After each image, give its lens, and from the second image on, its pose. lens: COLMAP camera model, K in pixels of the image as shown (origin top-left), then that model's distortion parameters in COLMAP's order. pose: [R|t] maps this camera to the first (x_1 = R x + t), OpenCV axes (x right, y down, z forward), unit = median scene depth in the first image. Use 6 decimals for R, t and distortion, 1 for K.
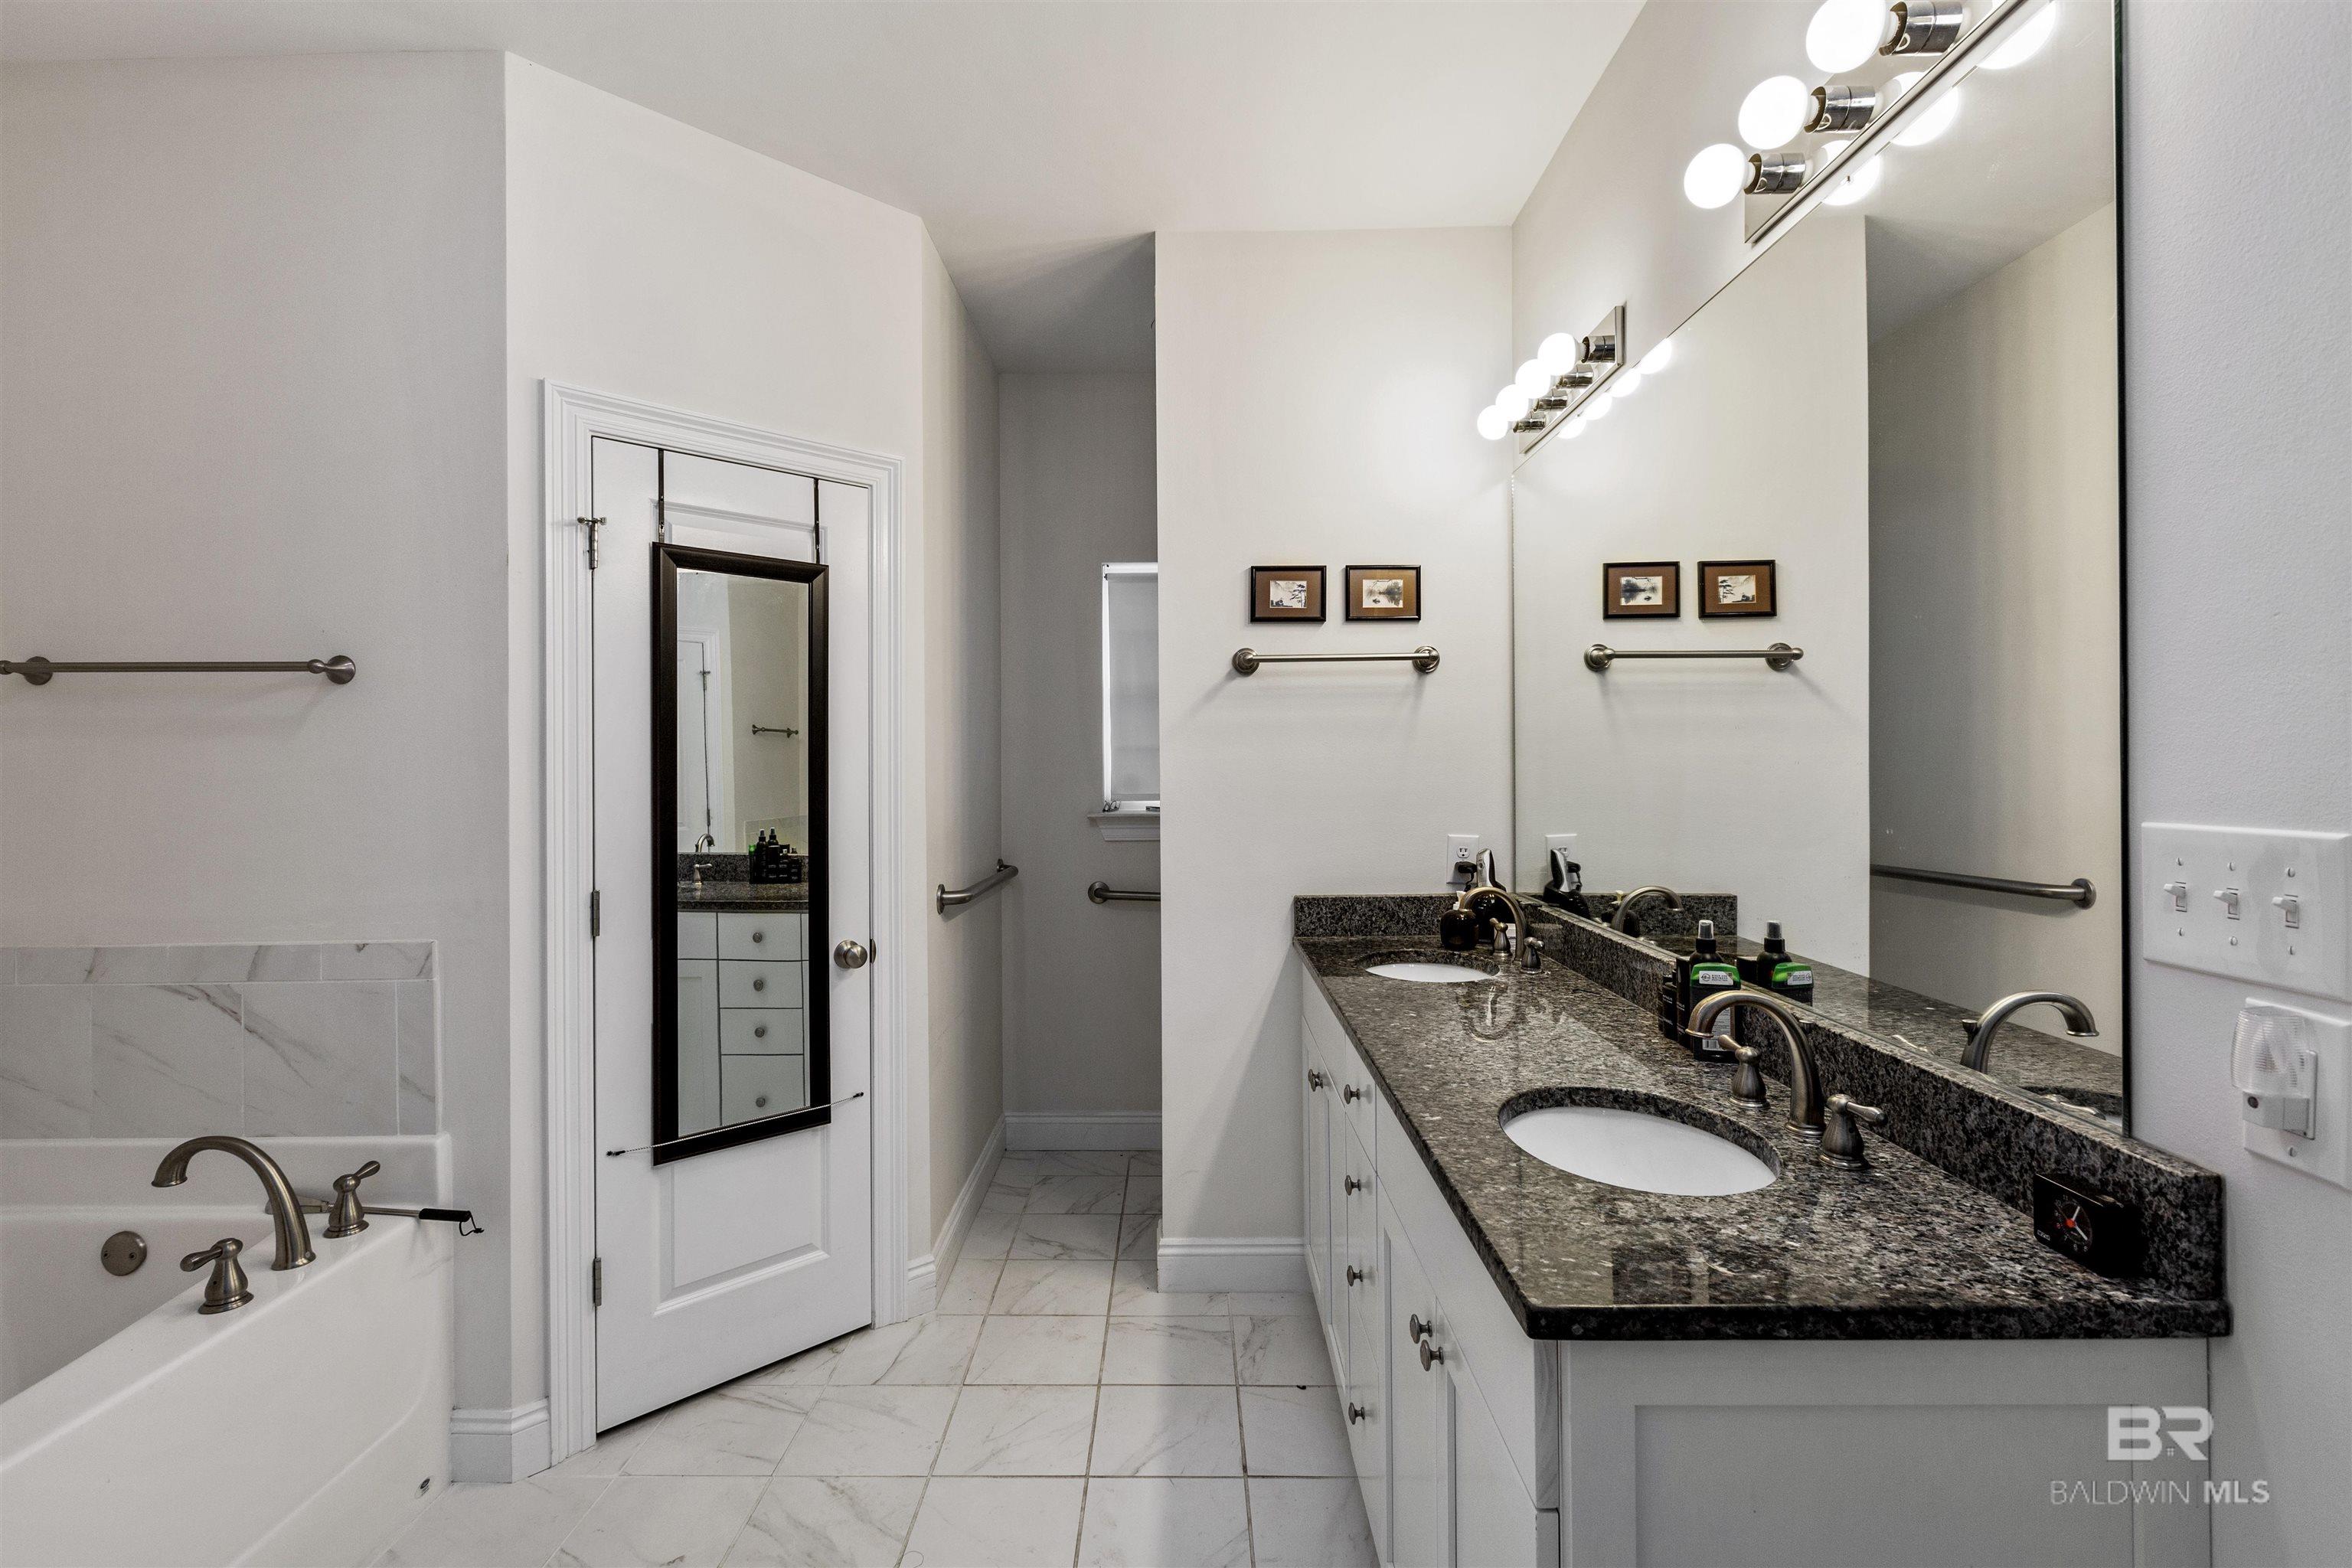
lens RADIAL K [[1077.6, 0, 1176.2], [0, 1077.6, 780.1], [0, 0, 1]] dist [-0.003994, 0.000748]
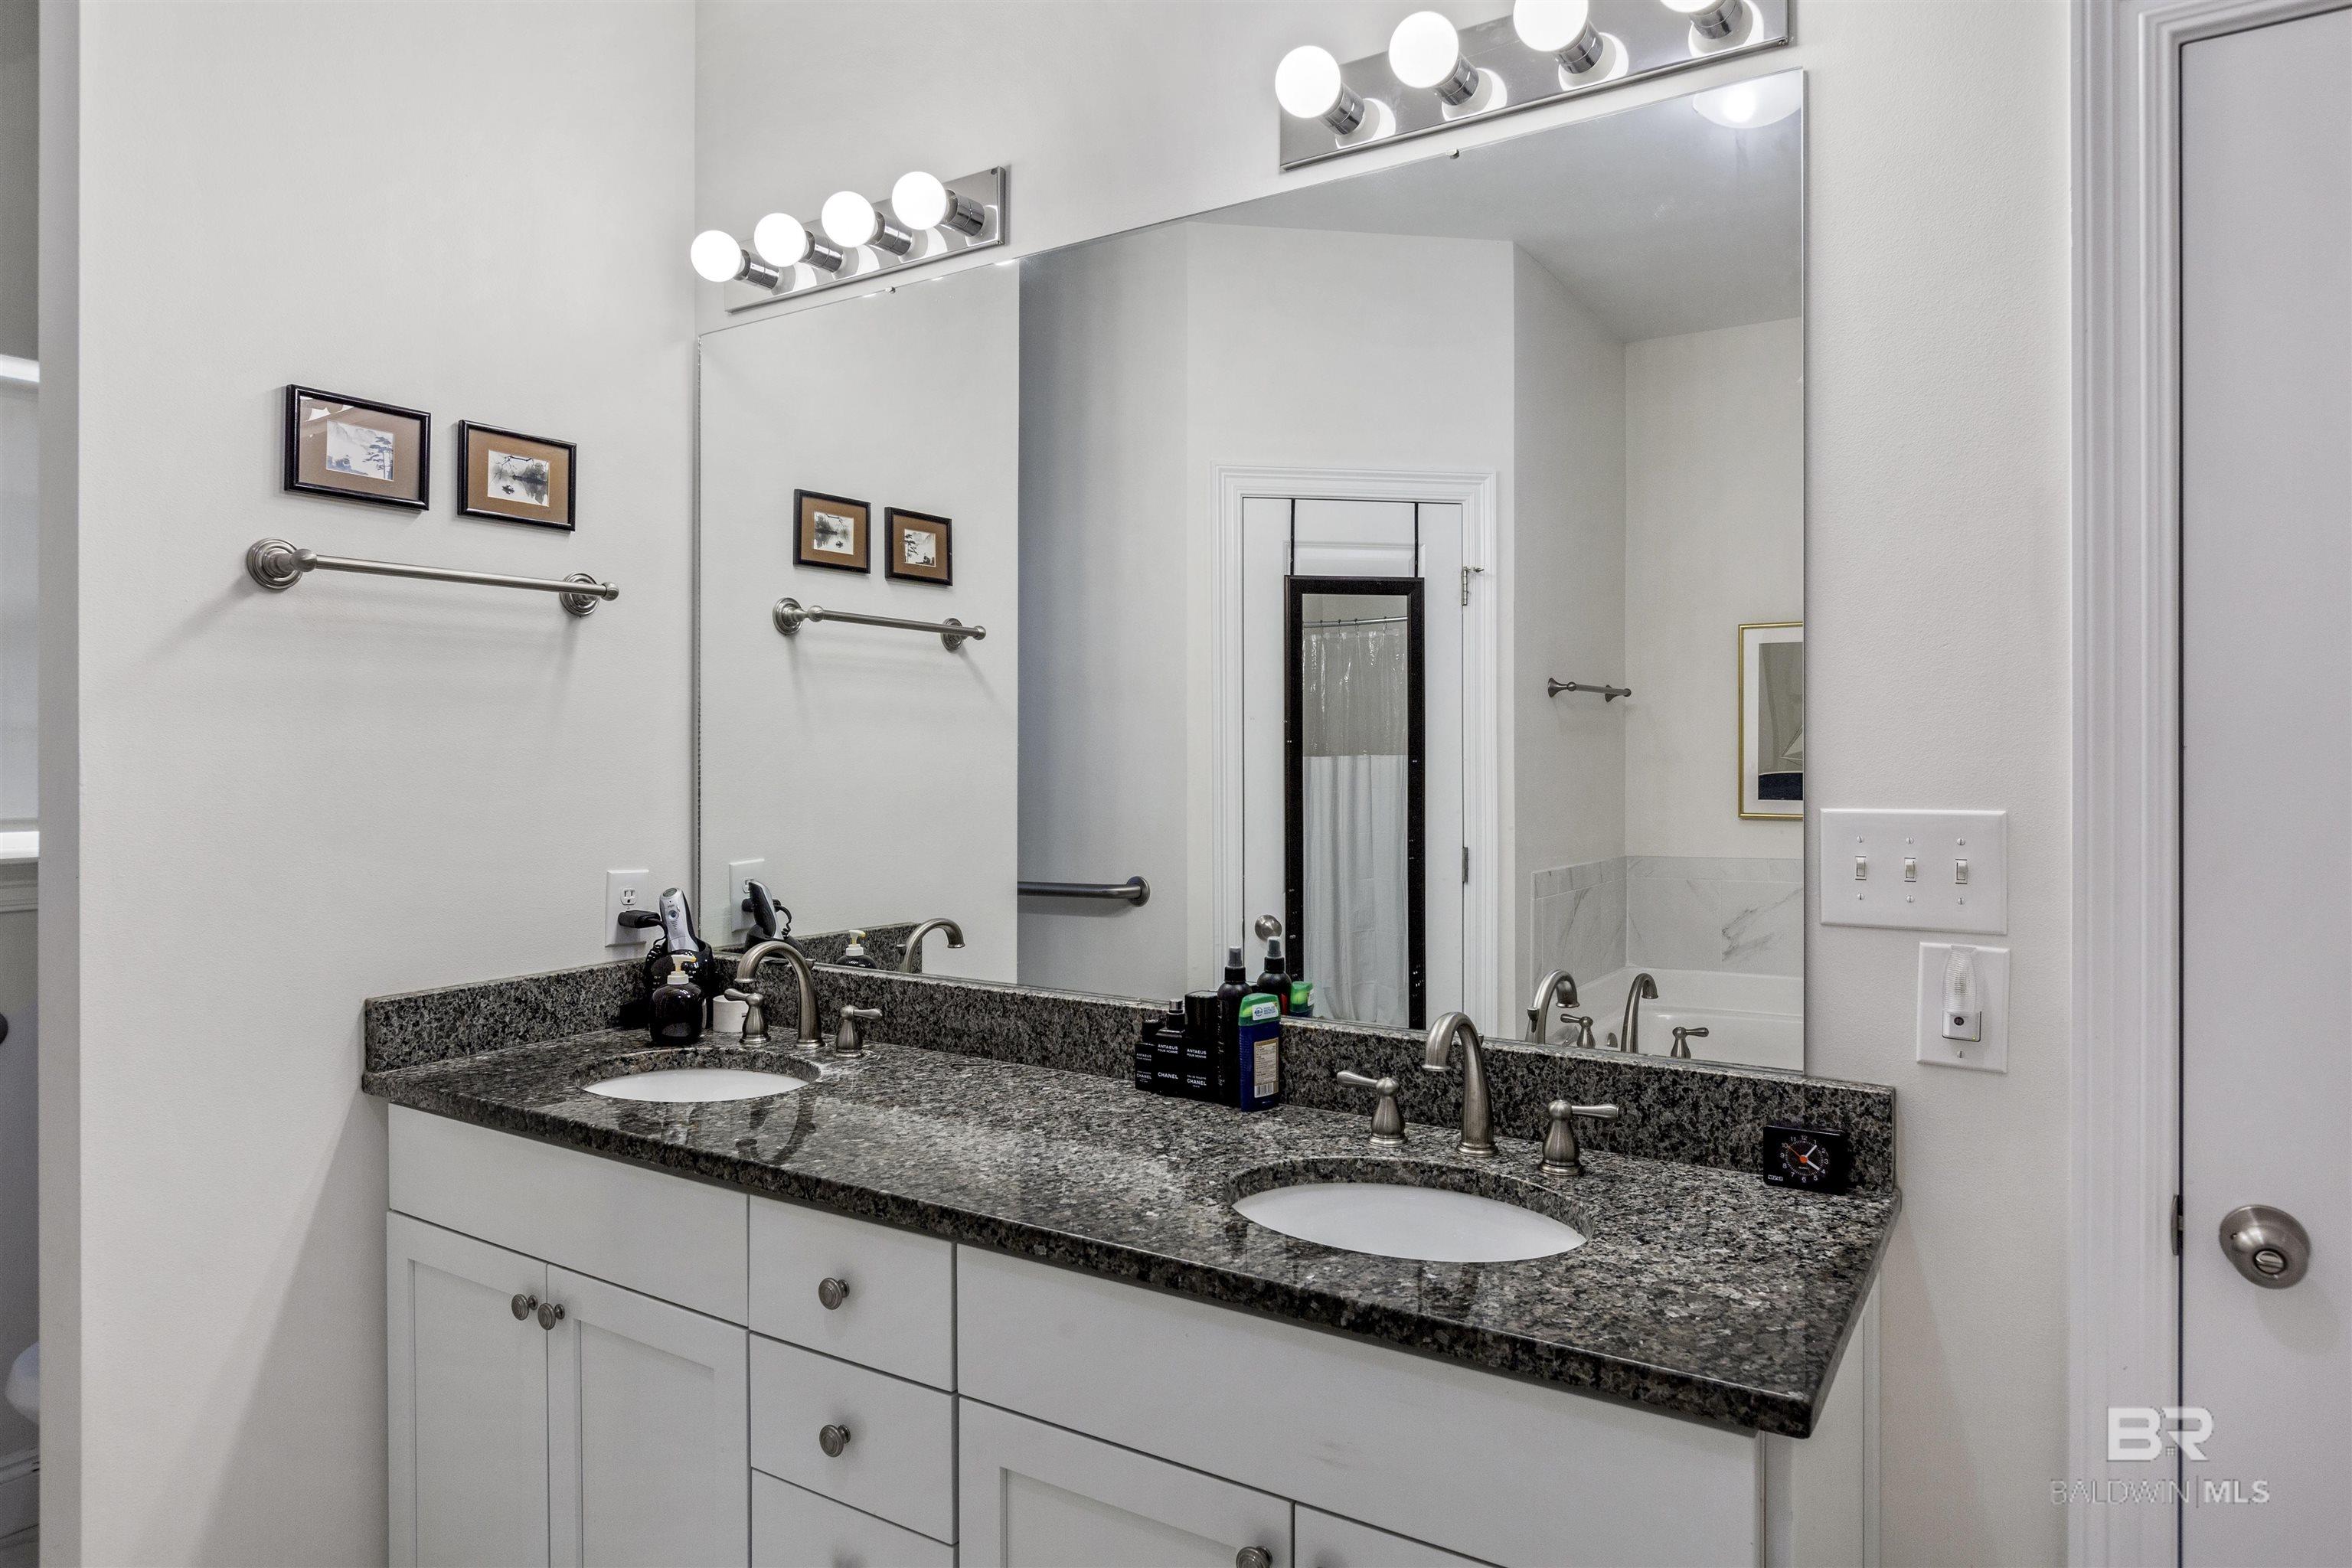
lens RADIAL K [[1414.2, 0, 1176.5], [0, 1414.2, 767.8], [0, 0, 1]] dist [-0.008838, 0.001499]
pose [[0.532313, -0.000798, 0.846547, -0.282412], [0.011834, 0.999909, -0.006498, -0.001450], [-0.846465, 0.013477, 0.532274, 0.268229]]
